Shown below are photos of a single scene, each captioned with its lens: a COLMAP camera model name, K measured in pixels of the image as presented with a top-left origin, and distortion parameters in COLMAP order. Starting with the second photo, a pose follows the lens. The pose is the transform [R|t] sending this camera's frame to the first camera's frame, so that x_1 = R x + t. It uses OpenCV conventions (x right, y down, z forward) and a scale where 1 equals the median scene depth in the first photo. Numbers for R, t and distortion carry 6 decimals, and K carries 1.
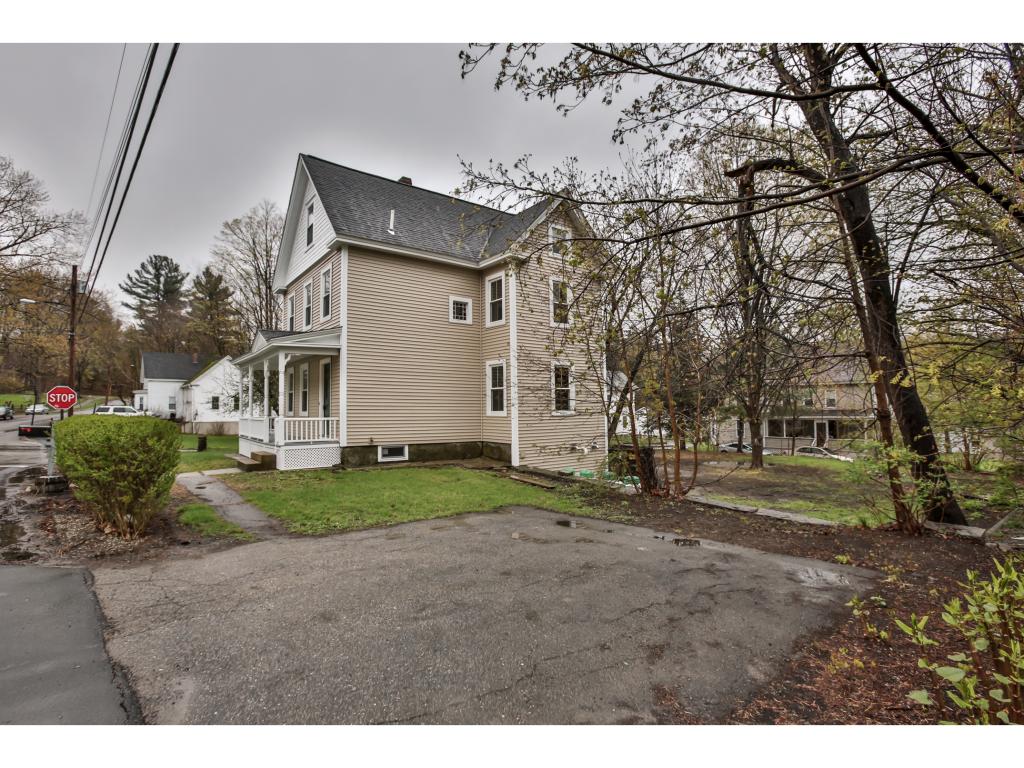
lens RADIAL K [[491.9, 0, 512.0], [0, 491.9, 384.0], [0, 0, 1]] dist [-0.001409, -0.000013]
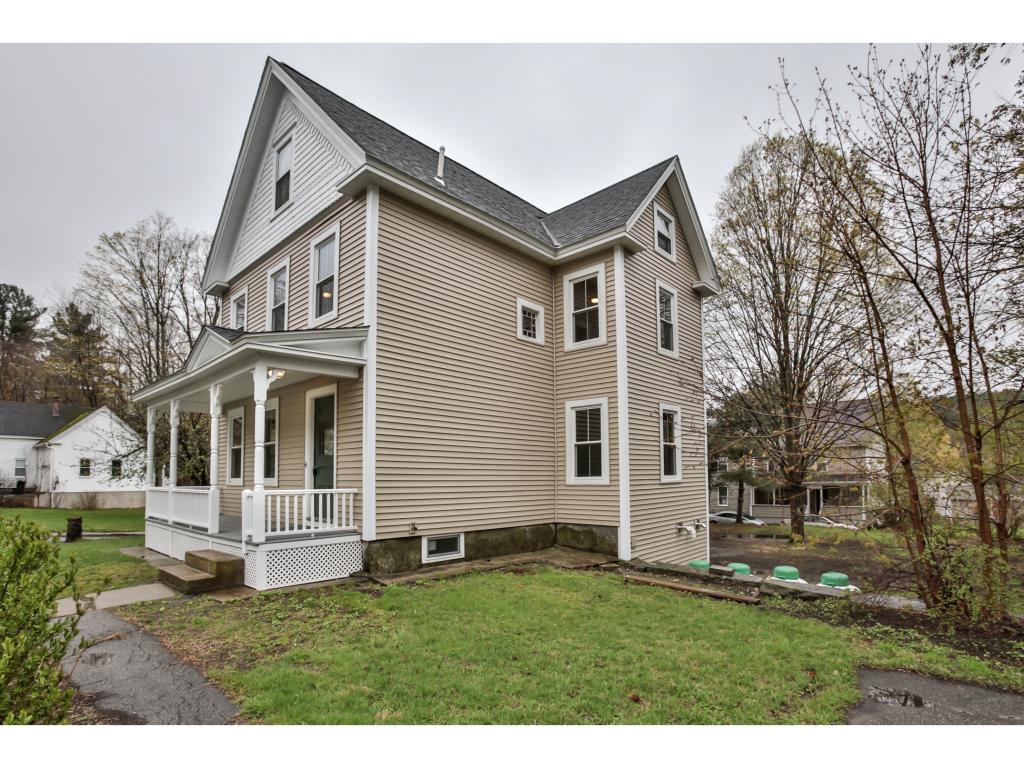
lens RADIAL K [[527.7, 0, 539.7], [0, 527.7, 446.3], [0, 0, 1]] dist [-0.033213, 0.010859]
pose [[0.983177, 0.008358, 0.182463, -0.221198], [-0.007467, 0.999957, -0.005566, 0.018662], [-0.182501, 0.004110, 0.983197, 0.317228]]
